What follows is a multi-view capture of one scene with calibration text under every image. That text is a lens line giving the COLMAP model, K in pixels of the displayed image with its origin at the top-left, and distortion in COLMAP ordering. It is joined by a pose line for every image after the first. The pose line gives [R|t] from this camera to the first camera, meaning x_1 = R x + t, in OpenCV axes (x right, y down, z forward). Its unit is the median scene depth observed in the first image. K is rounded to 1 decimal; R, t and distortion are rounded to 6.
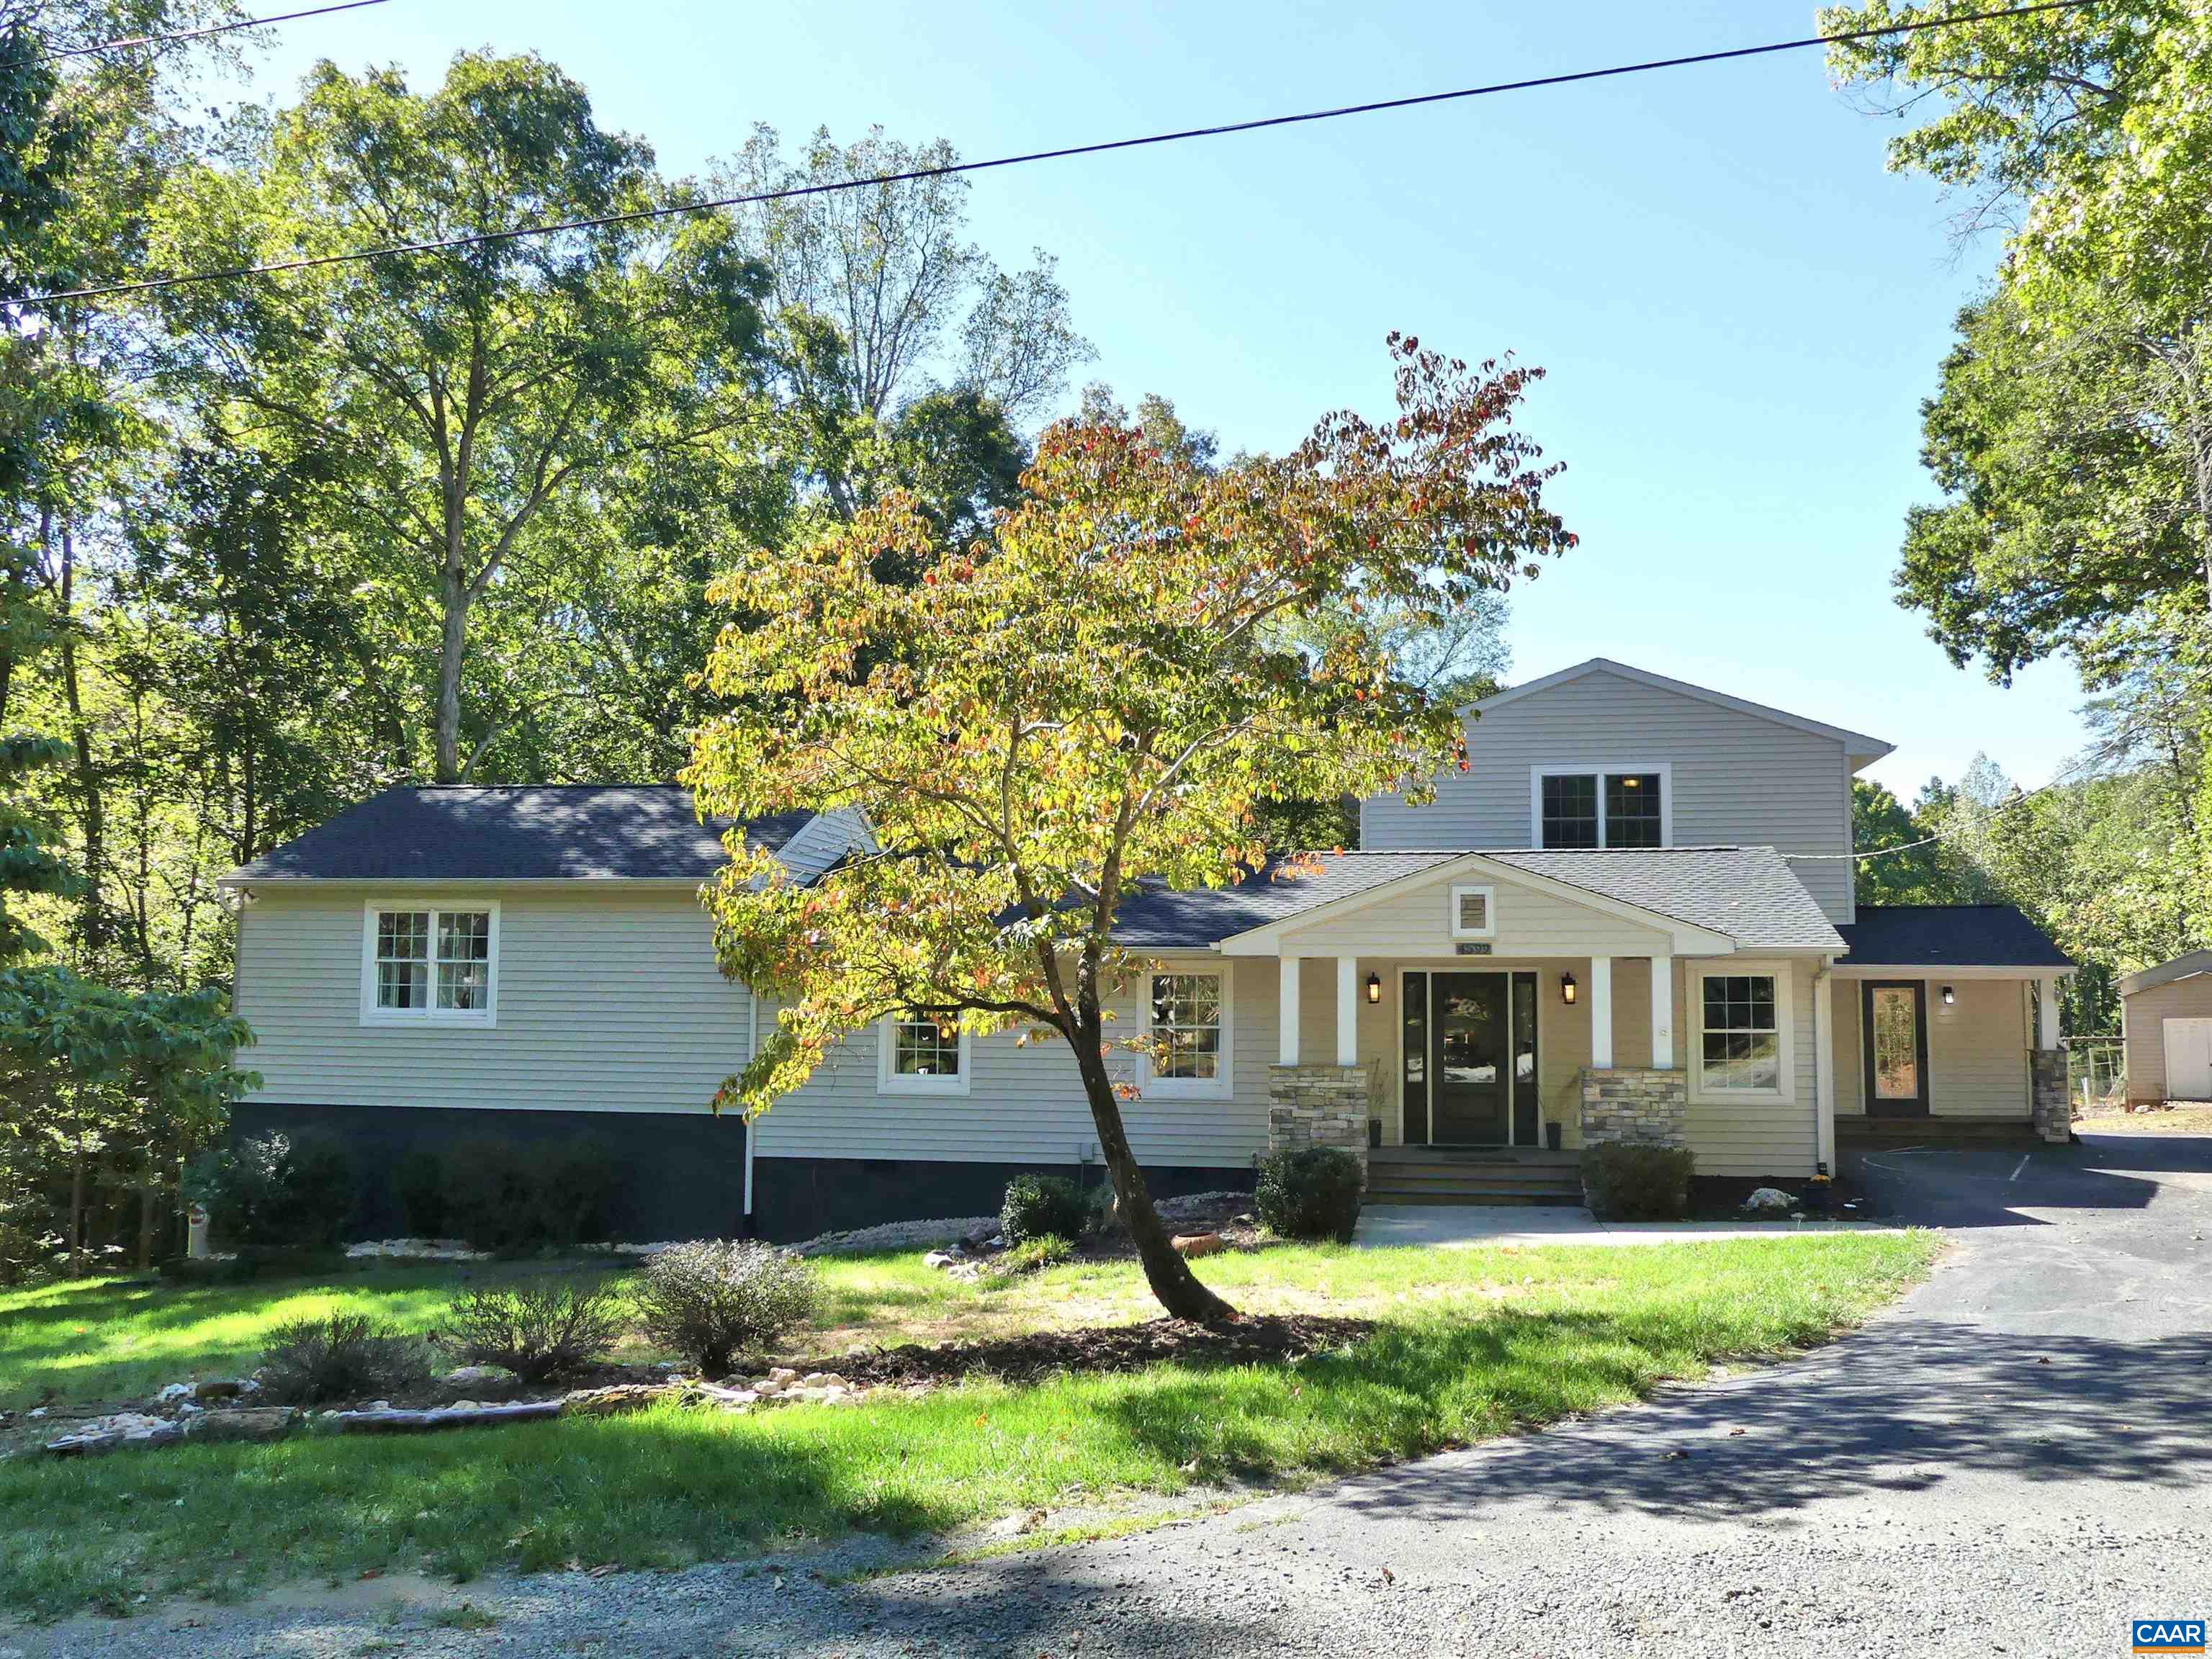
lens RADIAL K [[1791.1, 0, 1112.5], [0, 1791.1, 827.4], [0, 0, 1]] dist [-0.012603, -0.006365]
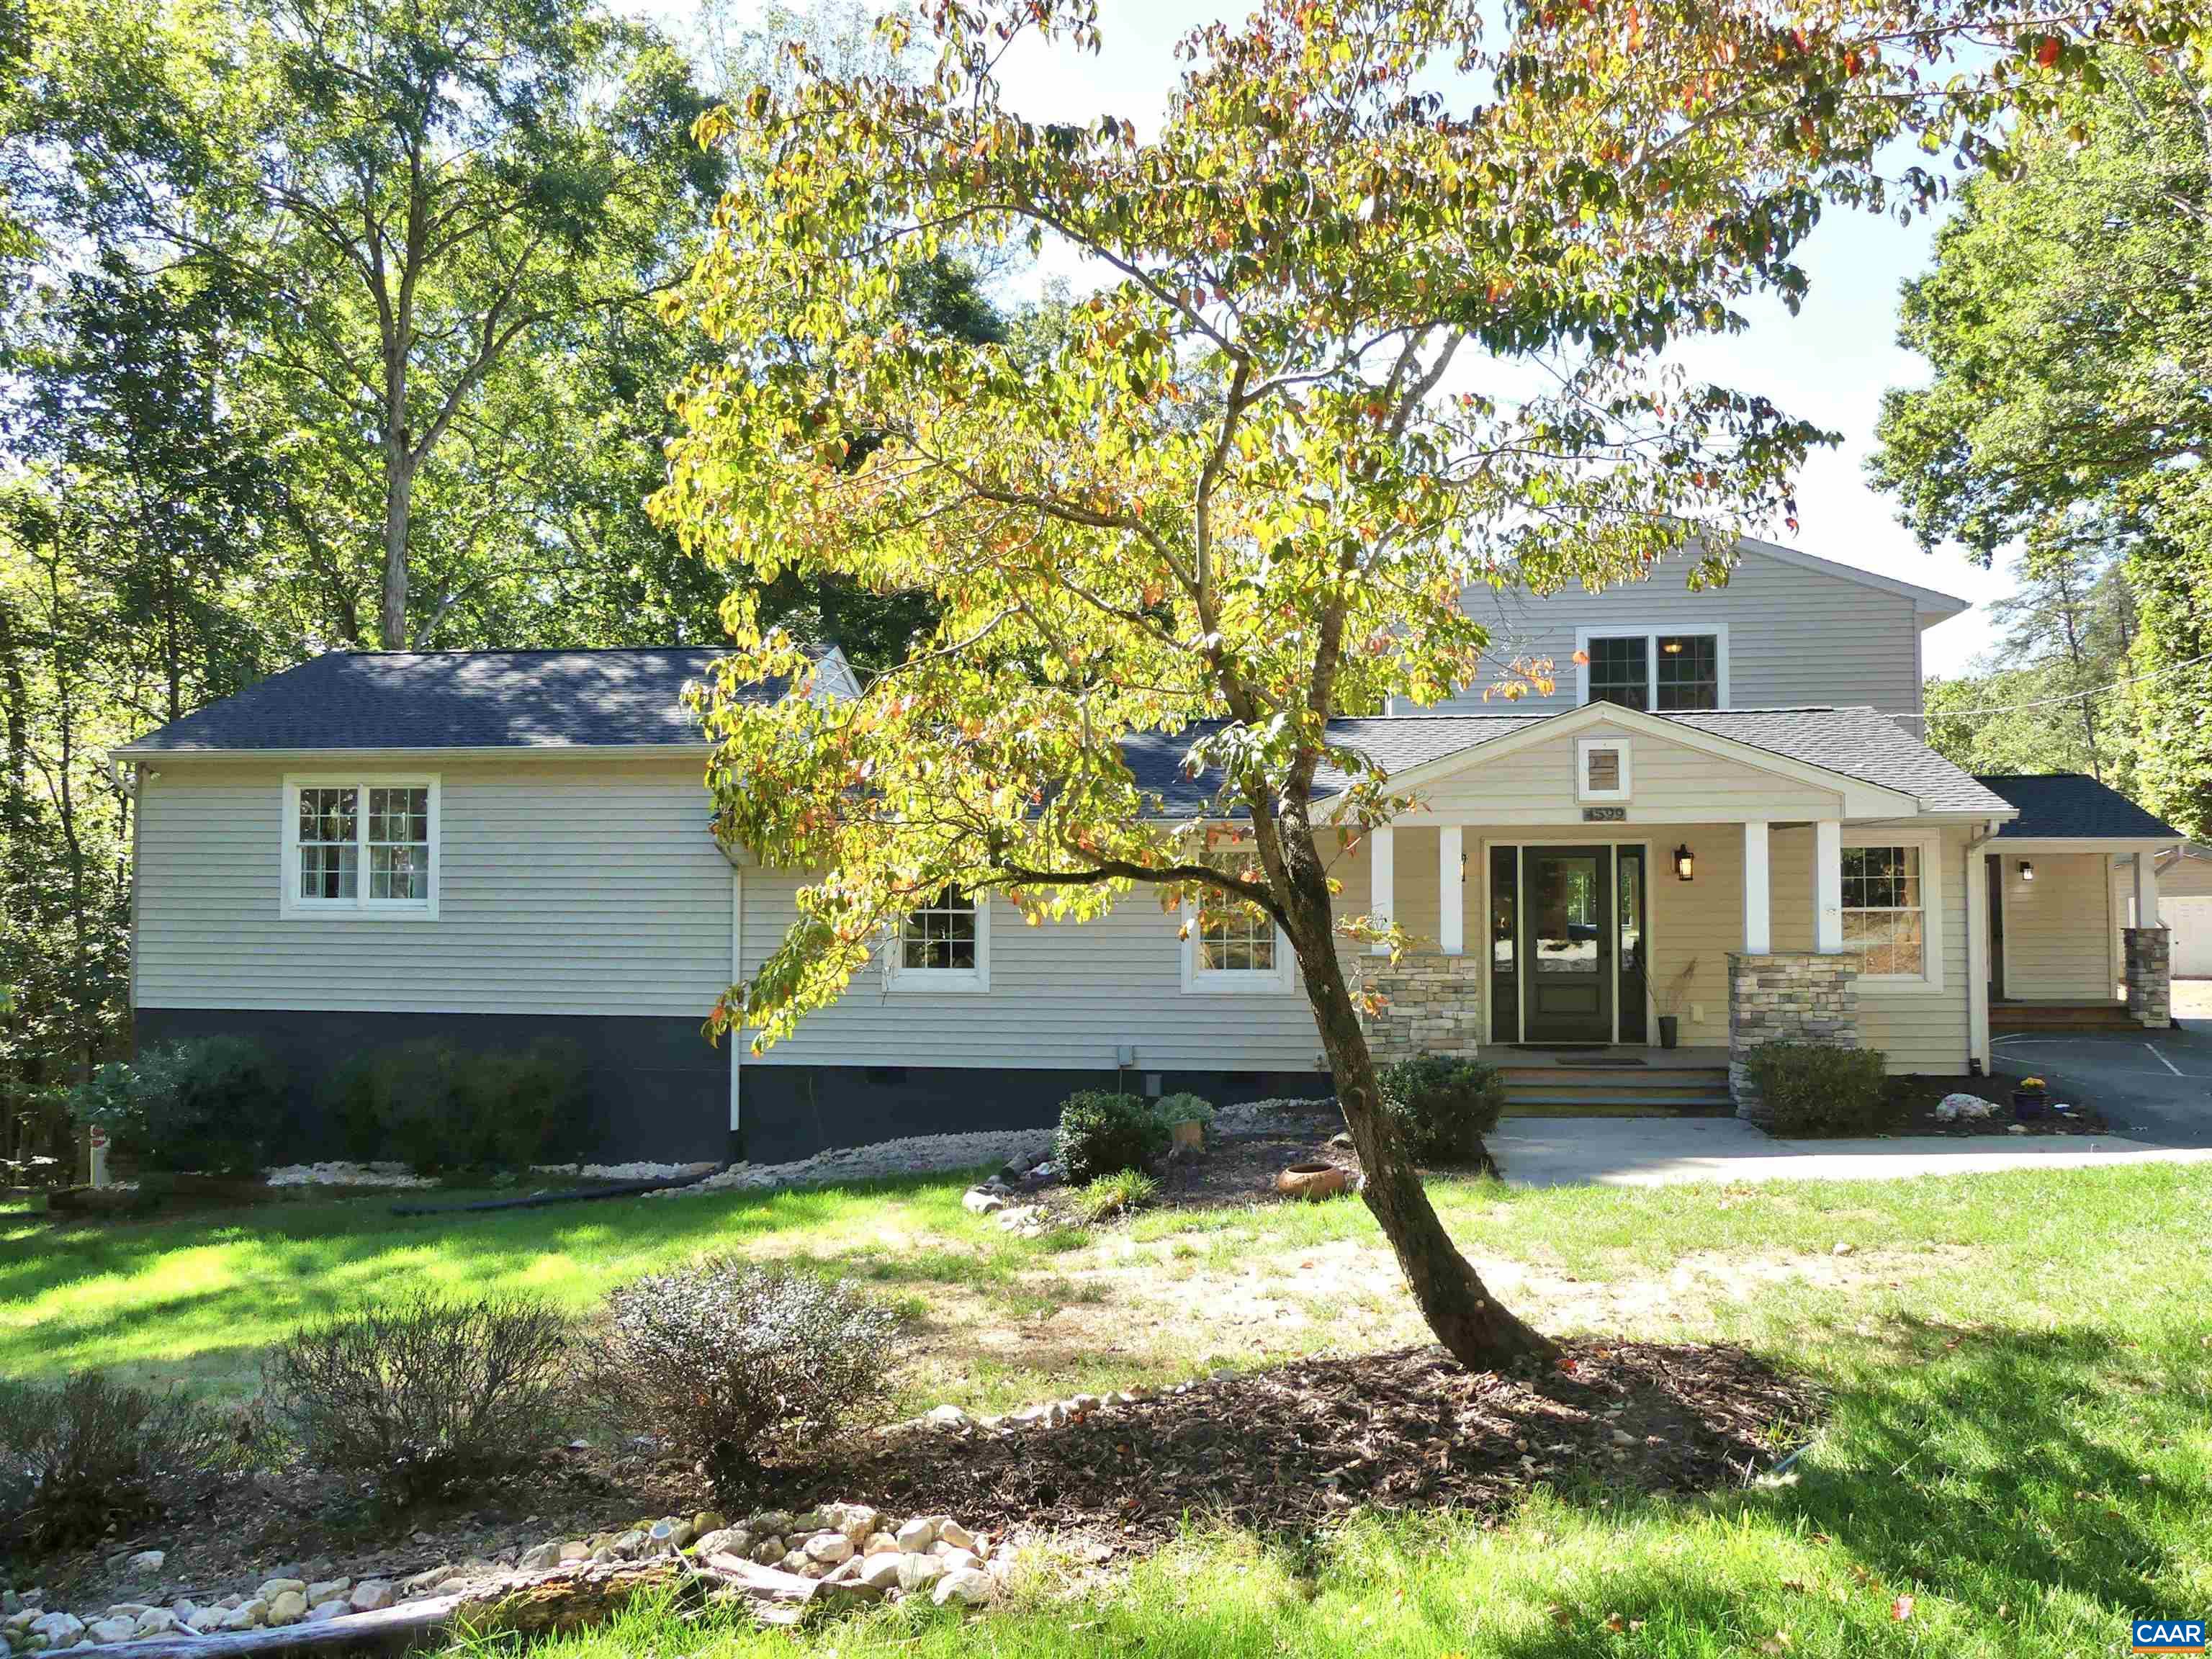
lens RADIAL K [[1645.4, 0, 1112.4], [0, 1645.4, 816.5], [0, 0, 1]] dist [-0.039165, 0.036523]
pose [[0.999184, -0.006816, 0.039802, -0.047965], [0.004804, 0.998716, 0.050437, 0.023075], [-0.040095, -0.050205, 0.997934, 0.193233]]
